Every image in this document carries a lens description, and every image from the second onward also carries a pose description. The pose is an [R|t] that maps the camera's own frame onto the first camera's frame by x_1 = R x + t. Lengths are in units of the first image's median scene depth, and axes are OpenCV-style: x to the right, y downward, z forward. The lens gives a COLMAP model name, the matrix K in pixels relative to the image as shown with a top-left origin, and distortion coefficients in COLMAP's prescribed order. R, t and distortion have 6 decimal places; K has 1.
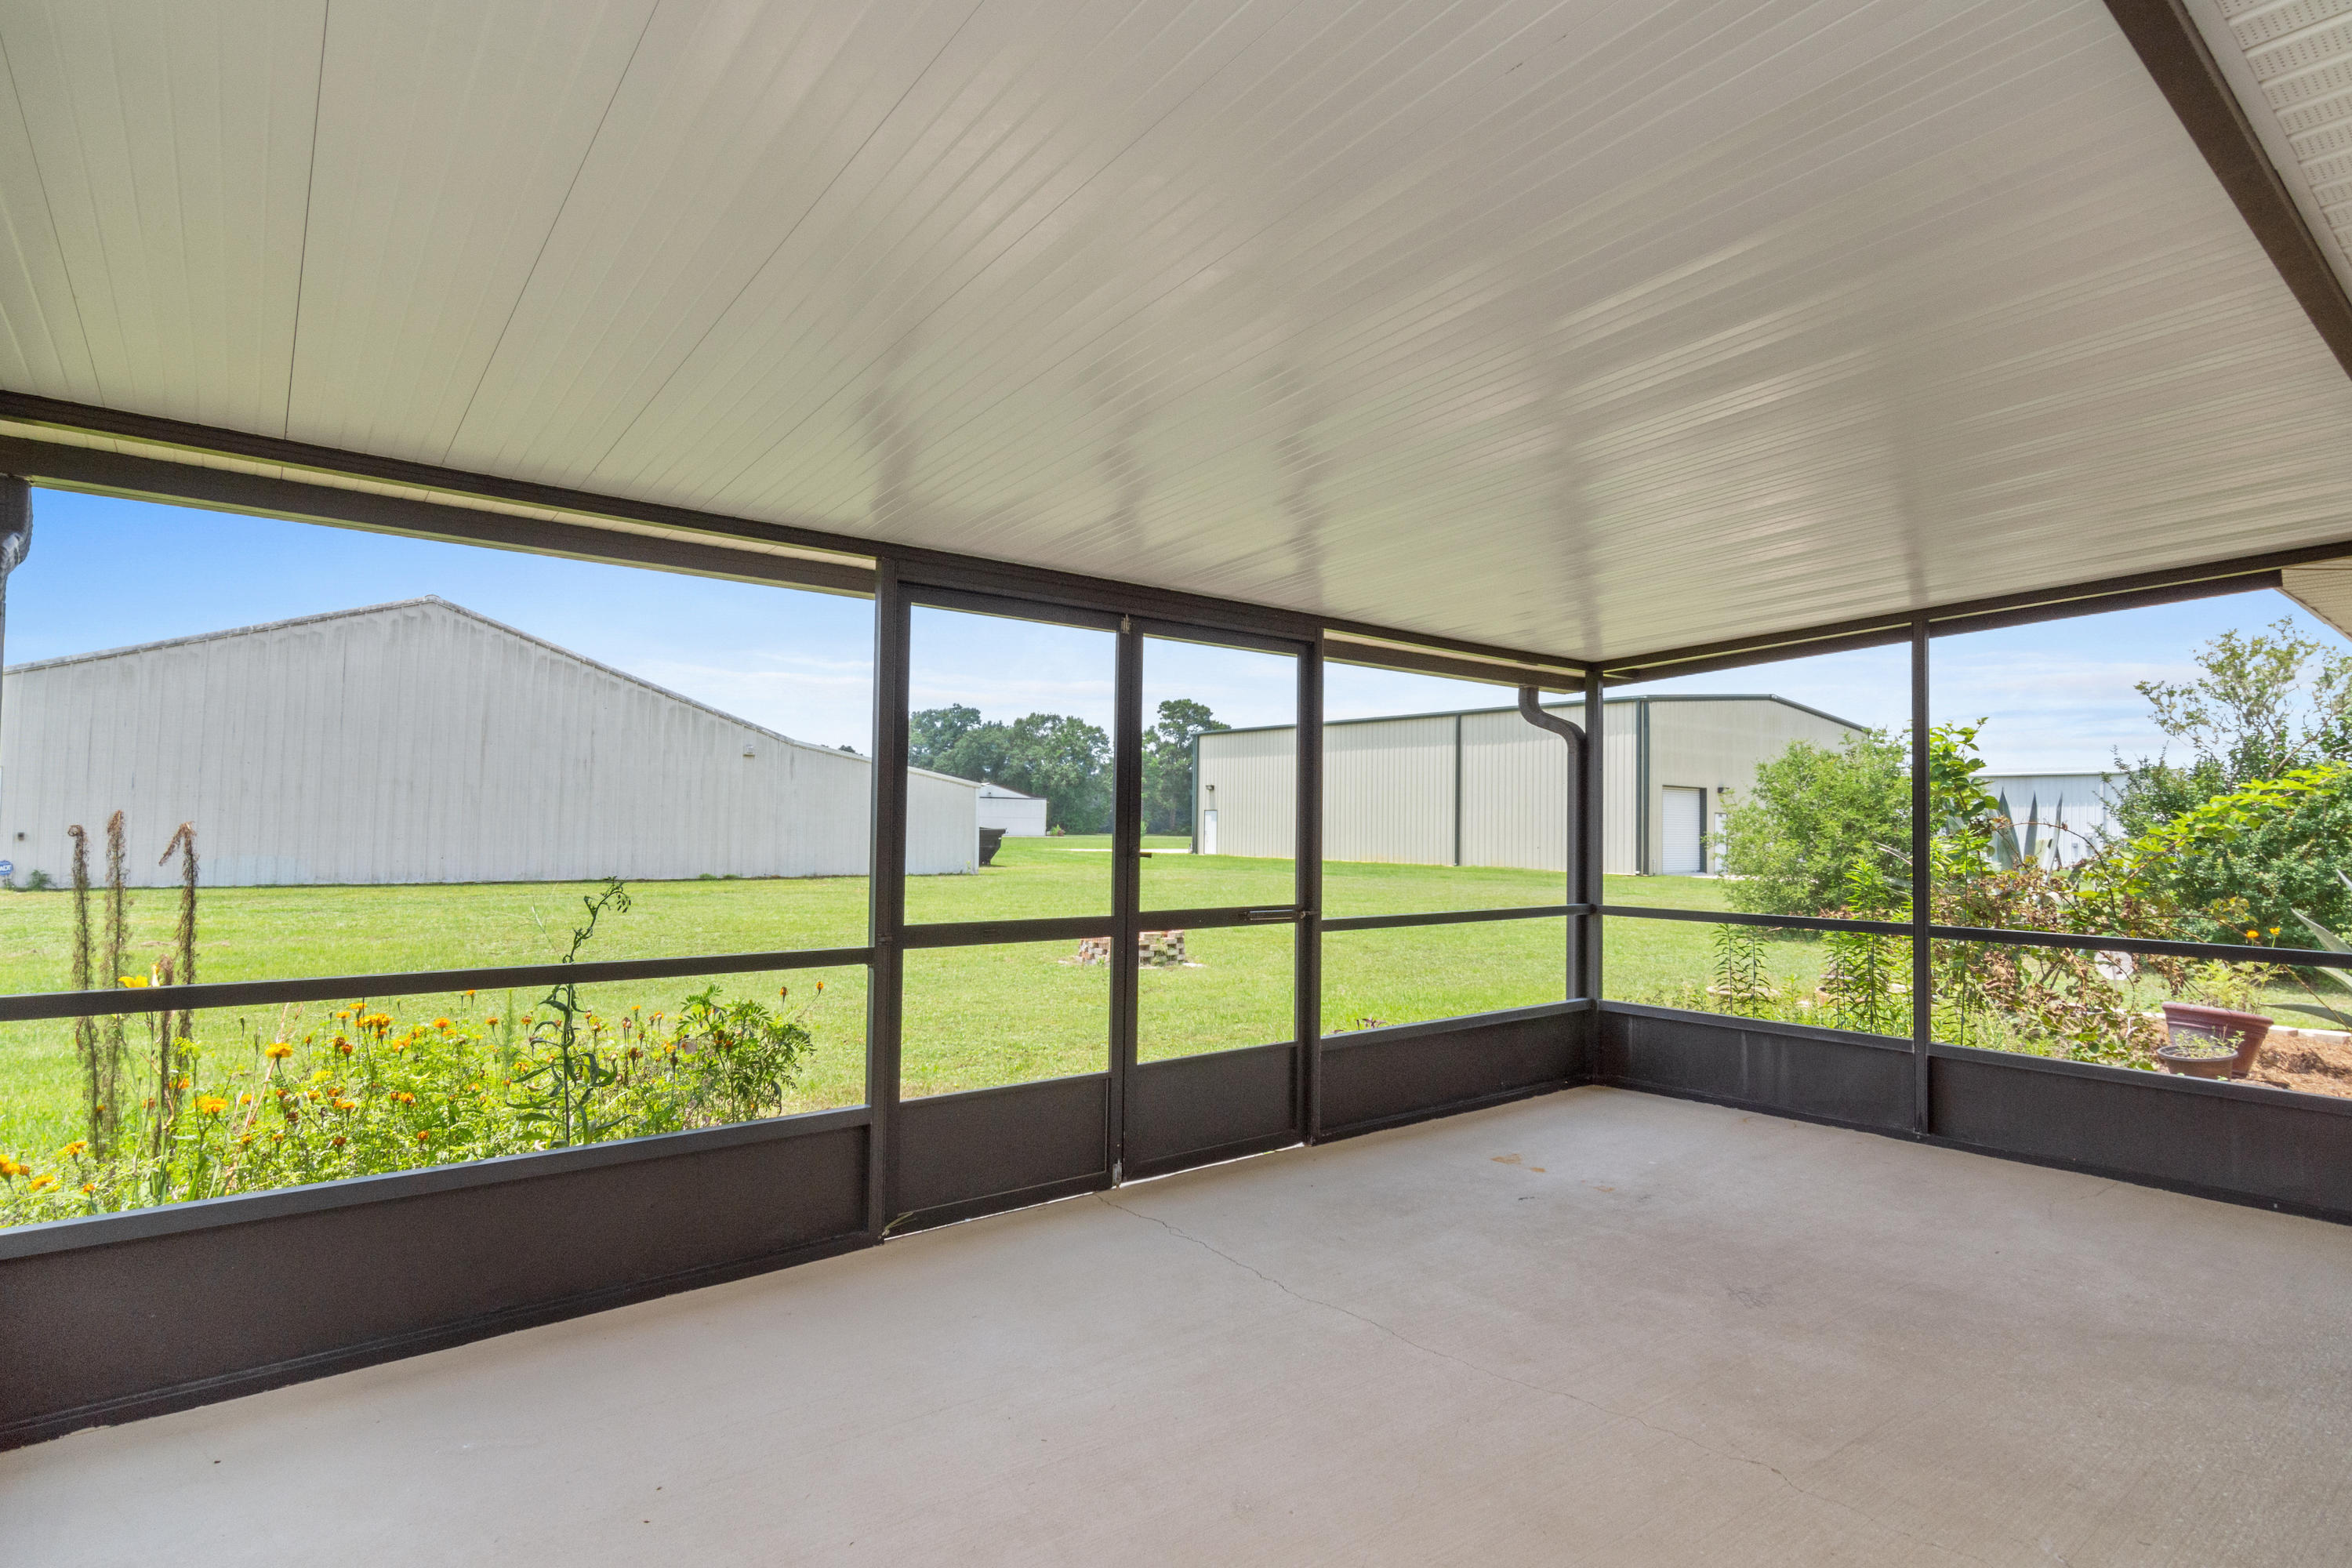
lens RADIAL K [[1145.1, 0, 1185.0], [0, 1145.1, 785.8], [0, 0, 1]] dist [0.004462, -0.001968]
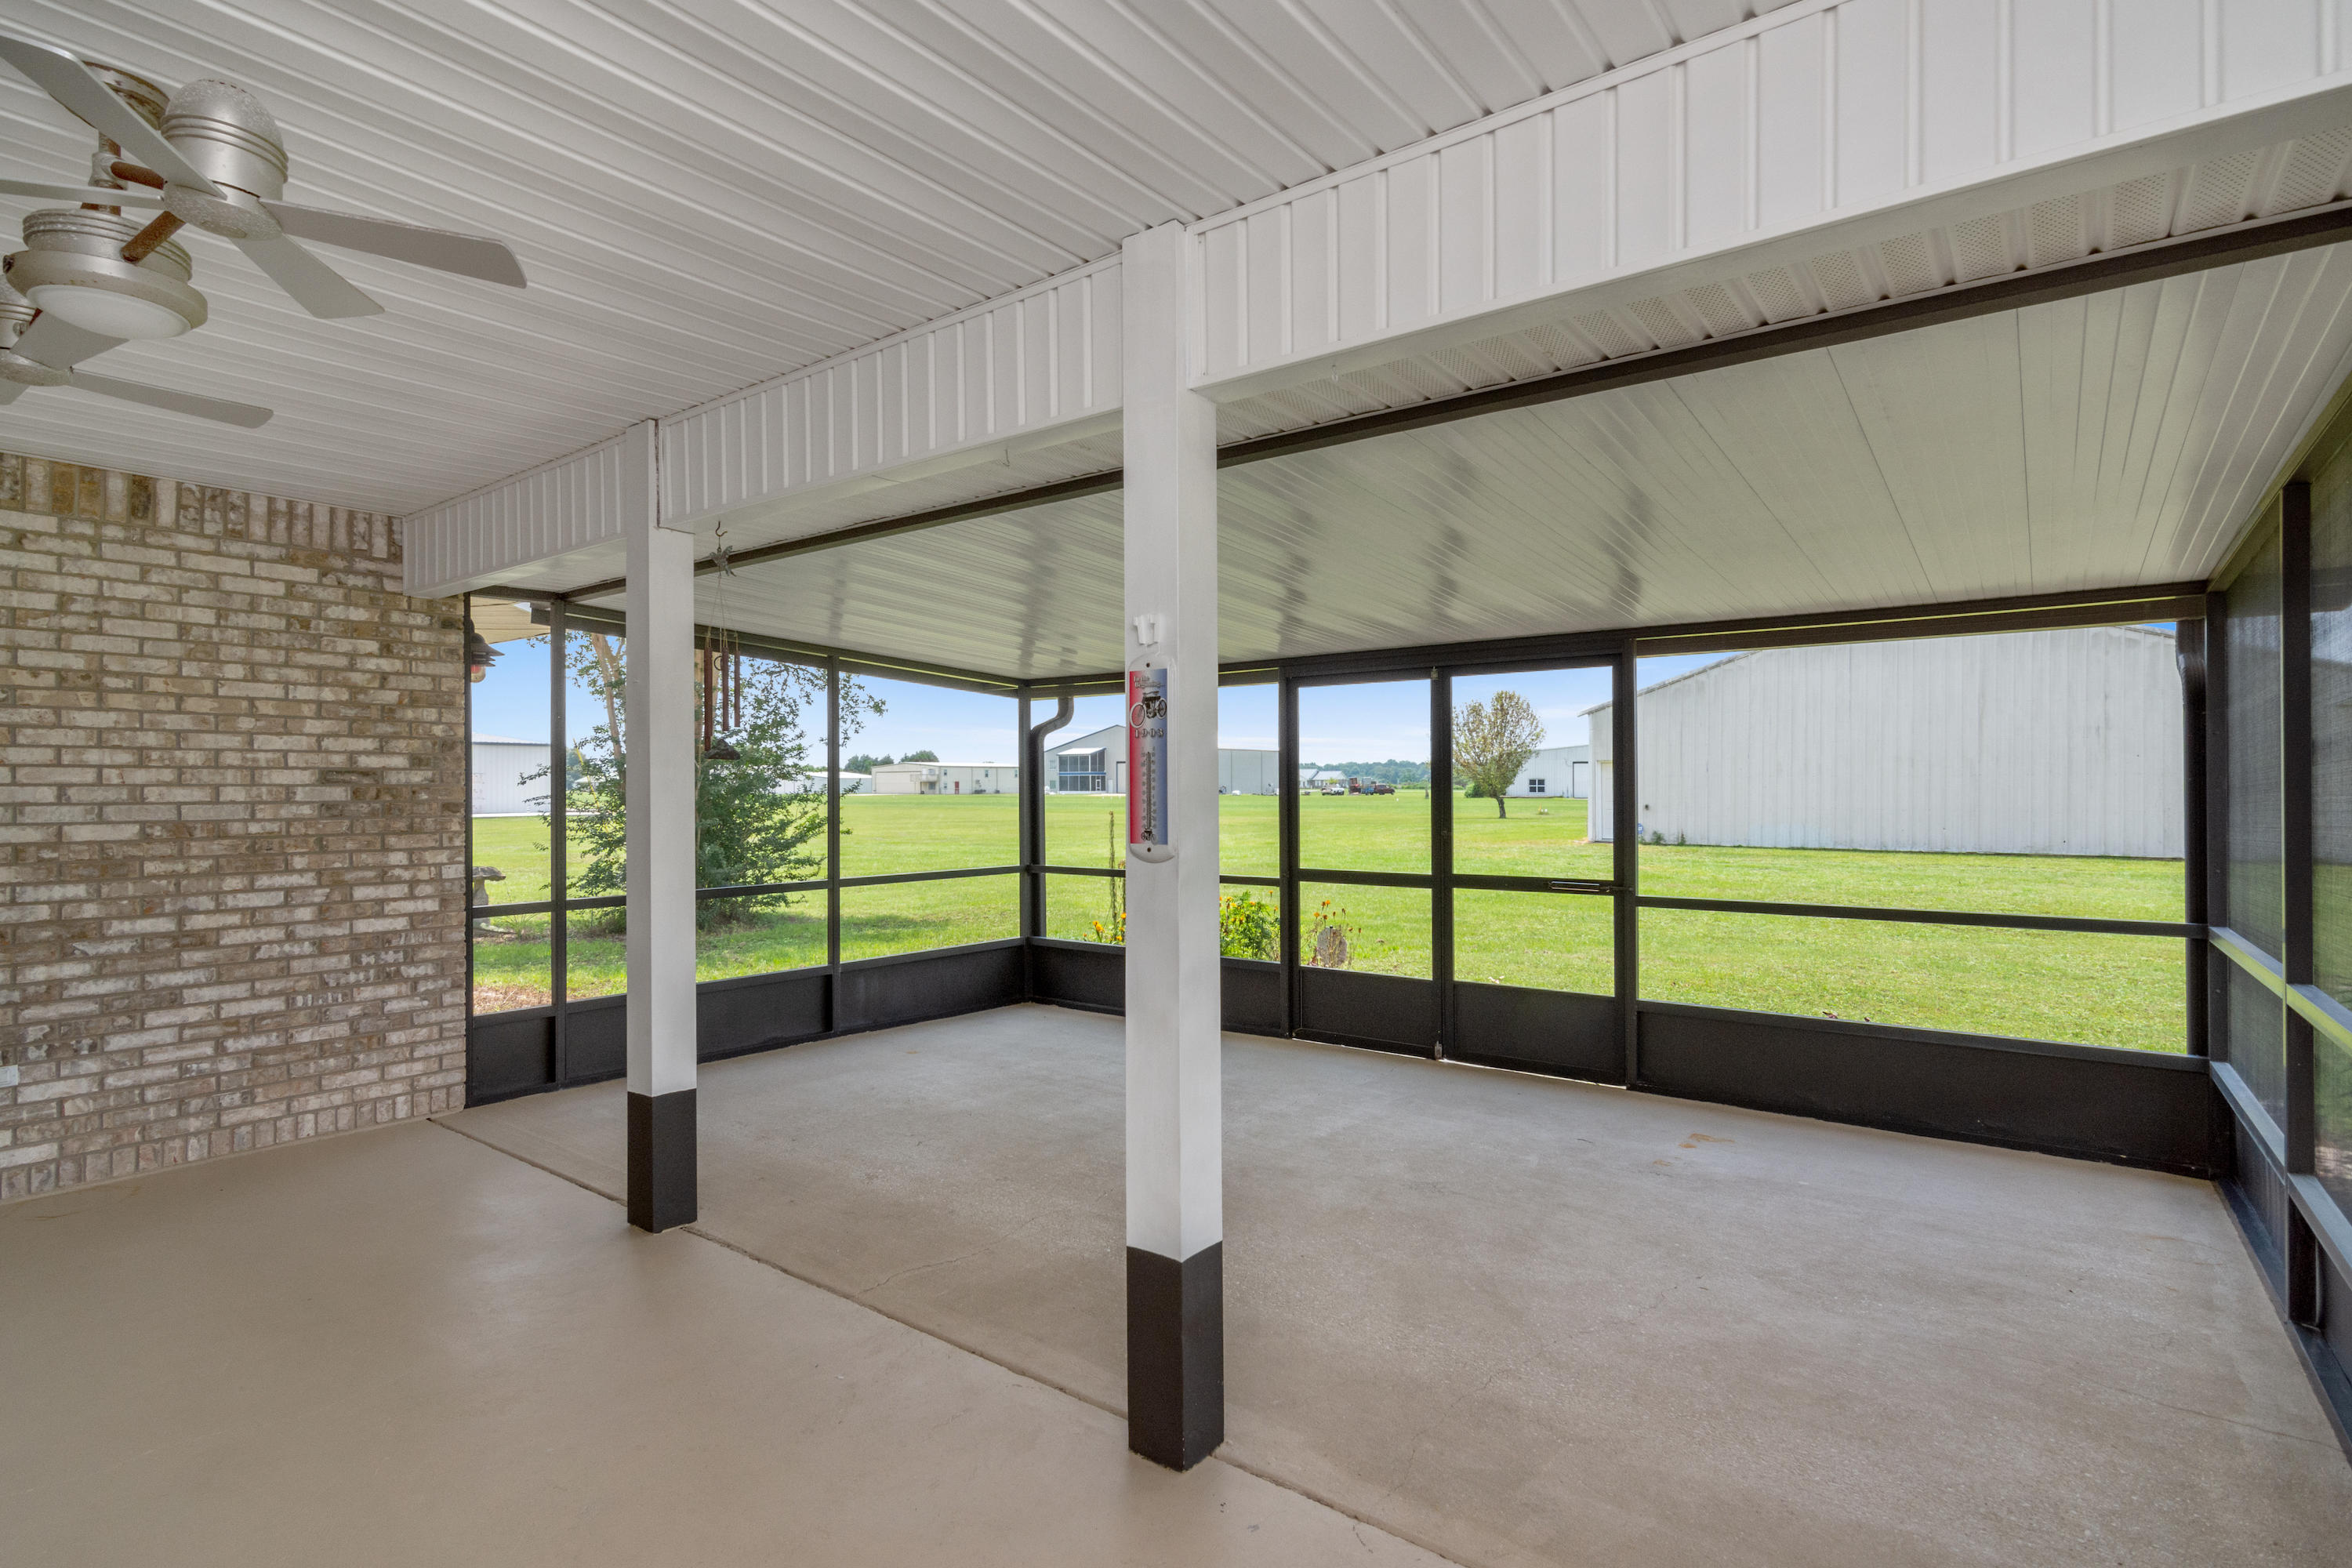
lens RADIAL K [[1145.1, 0, 1176.7], [0, 1145.1, 773.3], [0, 0, 1]] dist [0.004462, -0.001968]
pose [[0.250036, -0.025832, -0.967892, 1.226282], [0.041501, 0.999011, -0.015941, -0.005118], [0.967347, -0.036182, 0.250861, 0.310243]]
